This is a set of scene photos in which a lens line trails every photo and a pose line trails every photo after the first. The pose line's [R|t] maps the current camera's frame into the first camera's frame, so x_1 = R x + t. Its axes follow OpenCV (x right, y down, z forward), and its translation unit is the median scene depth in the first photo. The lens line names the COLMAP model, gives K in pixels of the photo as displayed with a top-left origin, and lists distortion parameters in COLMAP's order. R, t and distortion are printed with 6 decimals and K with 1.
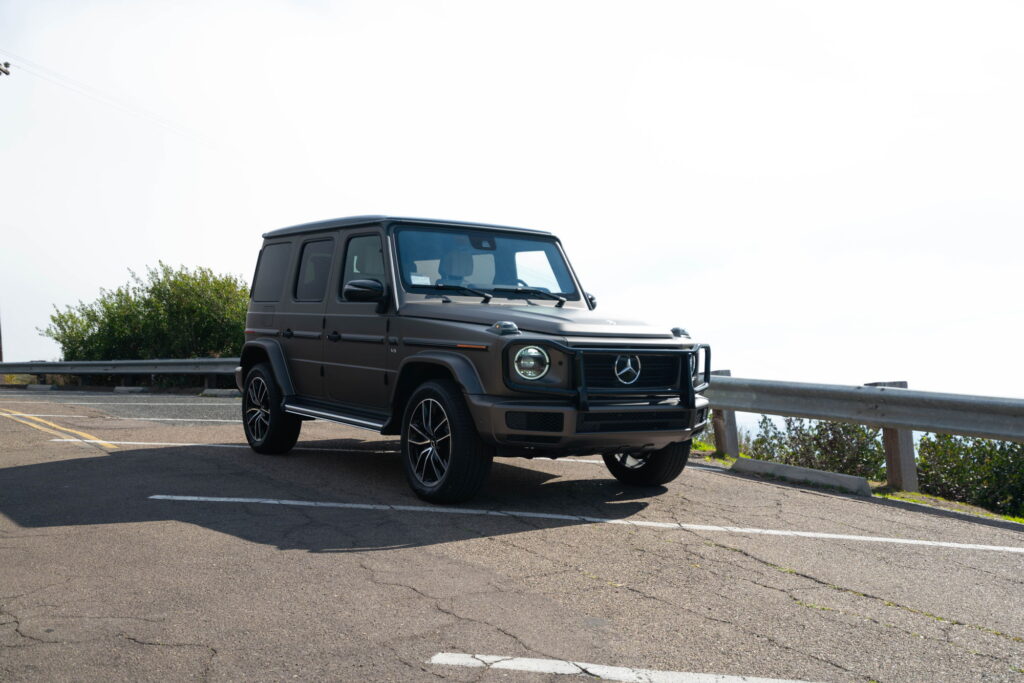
lens RADIAL K [[969.4, 0, 486.1], [0, 969.4, 400.6], [0, 0, 1]] dist [0.014734, 0.000000]
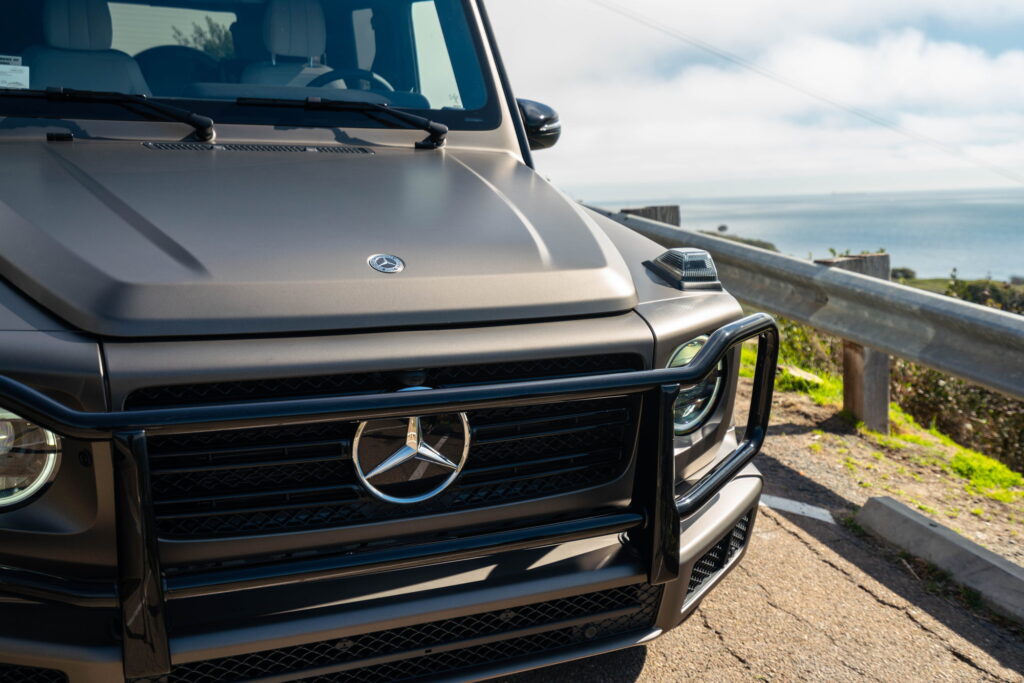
lens RADIAL K [[969.4, 0, 489.3], [0, 969.4, 361.9], [0, 0, 1]] dist [0.014734, 0.000000]
pose [[0.985414, 0.067418, -0.156247, 0.185172], [-0.035872, 0.979837, 0.196550, -0.099038], [0.166347, -0.188078, 0.967964, 0.667280]]
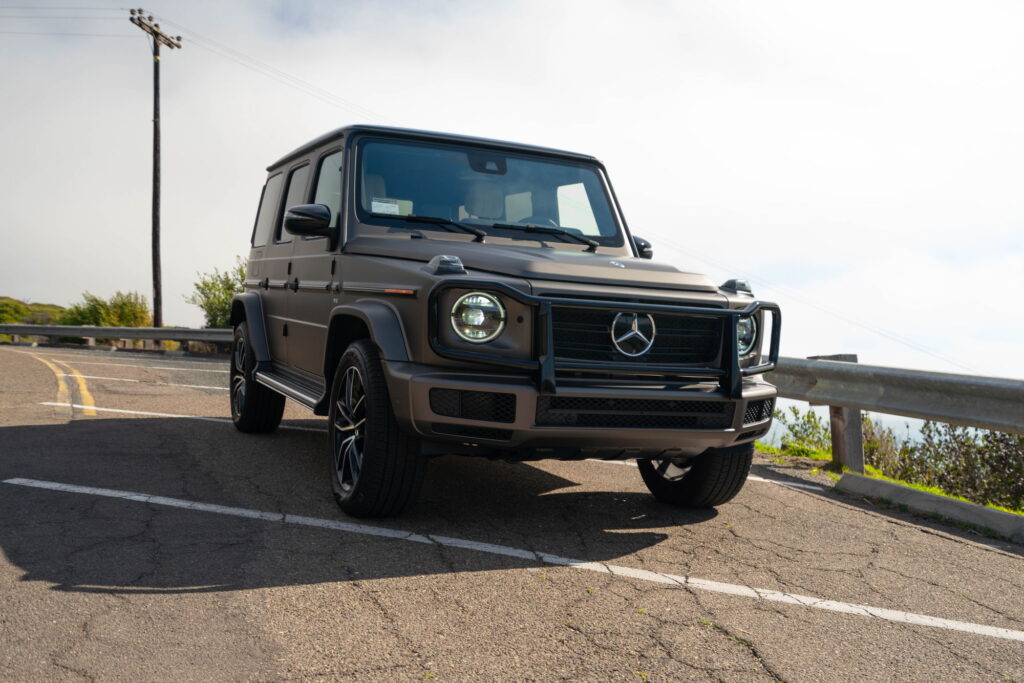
lens RADIAL K [[969.4, 0, 493.4], [0, 969.4, 391.9], [0, 0, 1]] dist [0.014734, 0.000000]
pose [[0.983954, 0.047378, -0.172018, 0.149741], [-0.046487, 0.998876, 0.009206, 0.004811], [0.172261, -0.001062, 0.985051, 0.295575]]
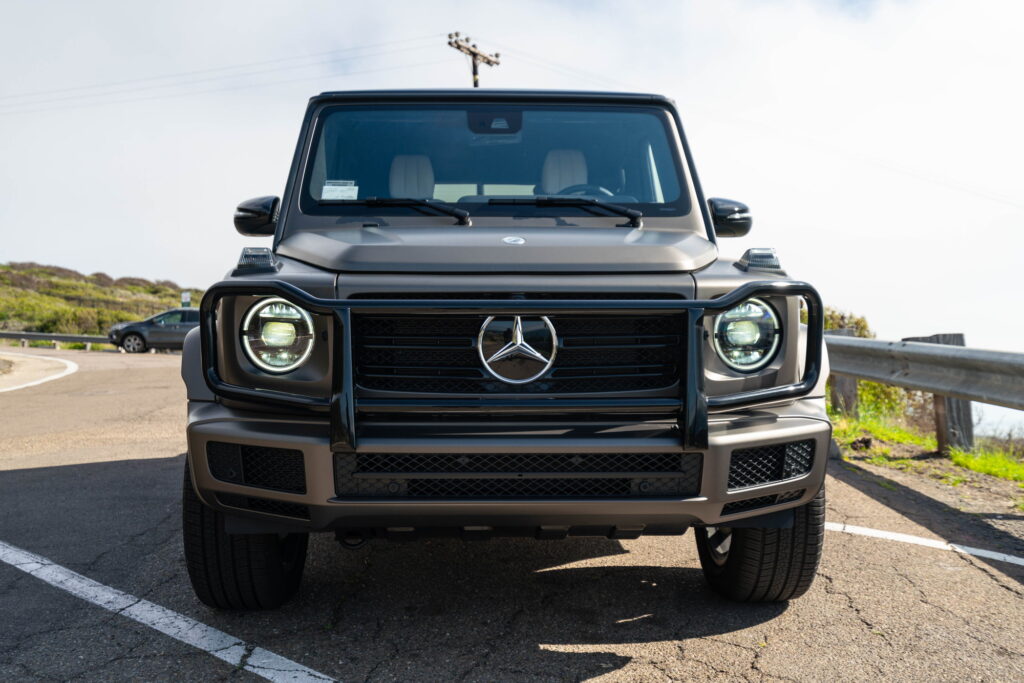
lens RADIAL K [[969.4, 0, 499.8], [0, 969.4, 381.3], [0, 0, 1]] dist [0.014734, 0.000000]
pose [[0.859808, 0.018004, -0.510300, 0.315470], [-0.014550, 0.999836, 0.010759, -0.020339], [0.510410, -0.001825, 0.859929, 0.567617]]
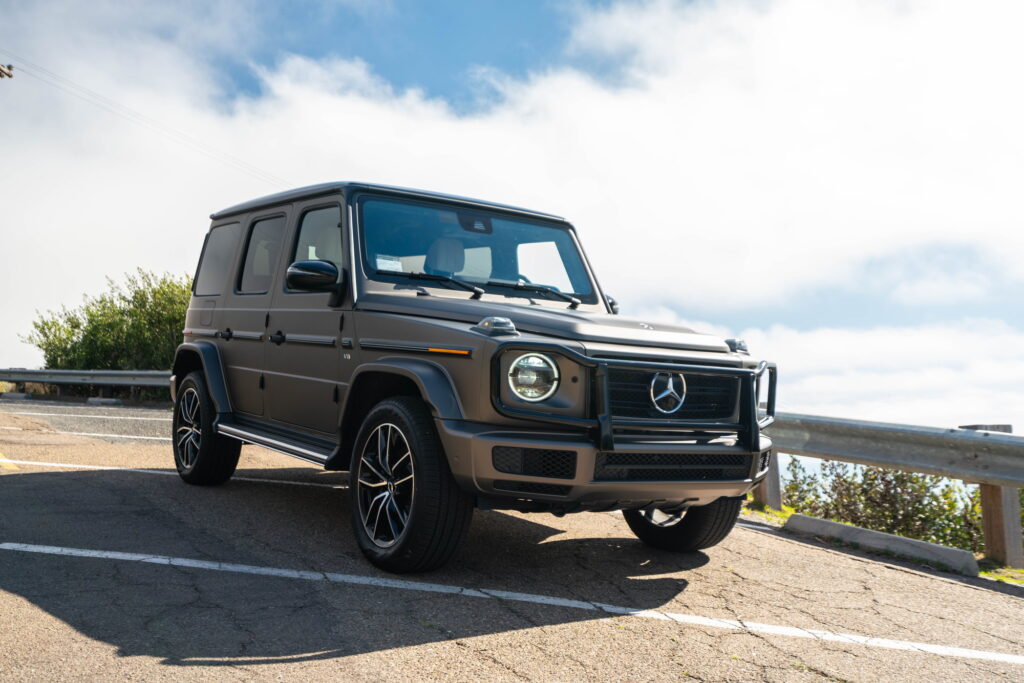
lens RADIAL K [[969.4, 0, 494.7], [0, 969.4, 378.2], [0, 0, 1]] dist [0.014734, 0.000000]
pose [[0.999185, 0.039547, 0.008110, 0.011742], [-0.039087, 0.997950, -0.050679, -0.001856], [-0.010098, 0.050321, 0.998682, 0.260190]]
